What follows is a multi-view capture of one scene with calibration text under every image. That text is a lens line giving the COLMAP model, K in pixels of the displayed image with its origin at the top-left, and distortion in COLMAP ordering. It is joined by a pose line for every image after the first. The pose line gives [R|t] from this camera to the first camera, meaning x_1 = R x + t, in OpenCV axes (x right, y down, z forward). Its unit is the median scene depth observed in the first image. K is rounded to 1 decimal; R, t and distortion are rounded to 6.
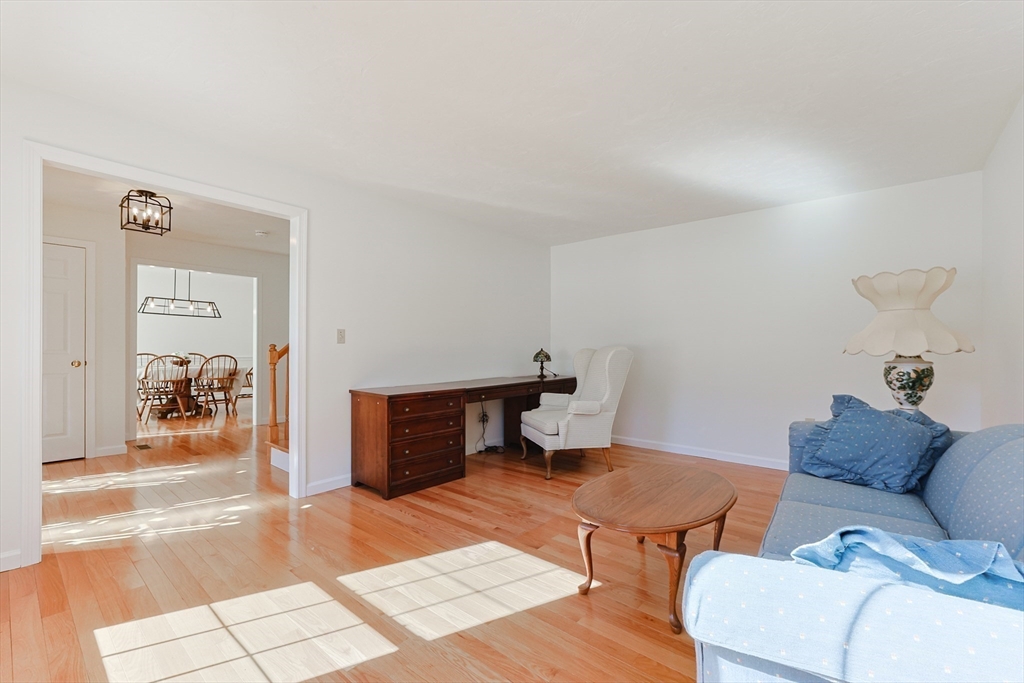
lens RADIAL K [[462.4, 0, 512.0], [0, 462.4, 341.5], [0, 0, 1]] dist [0.000268, 0.000083]
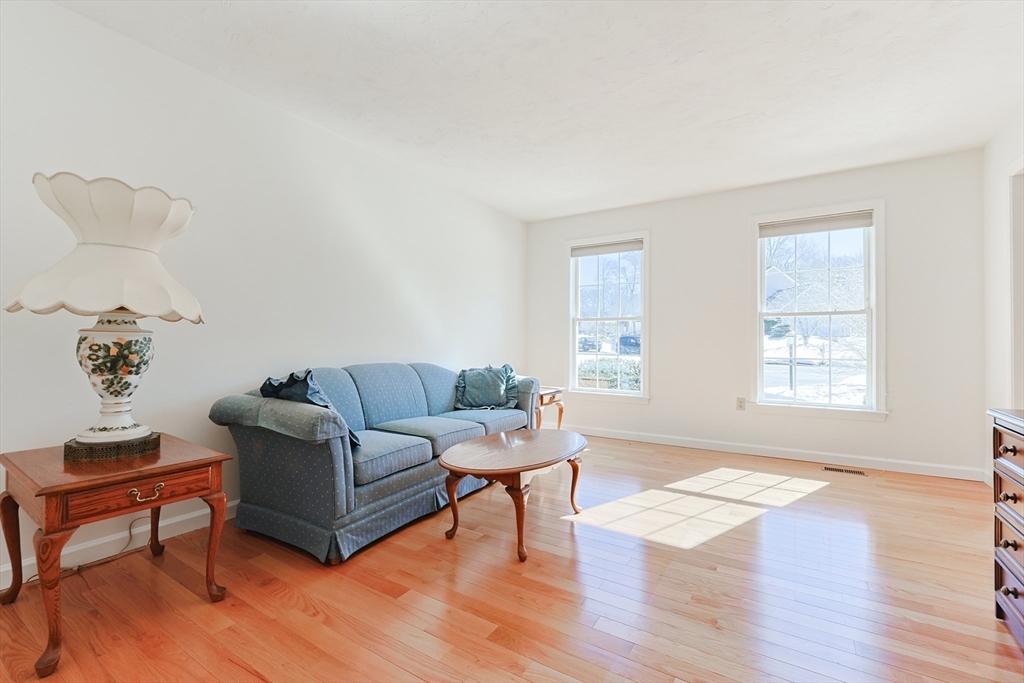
lens RADIAL K [[433.8, 0, 526.0], [0, 433.8, 338.6], [0, 0, 1]] dist [0.001698, 0.000280]
pose [[-0.988178, -0.010036, -0.152980, 0.375657], [-0.007209, 0.999793, -0.019021, 0.060856], [0.153139, -0.017693, -0.988046, 1.701380]]
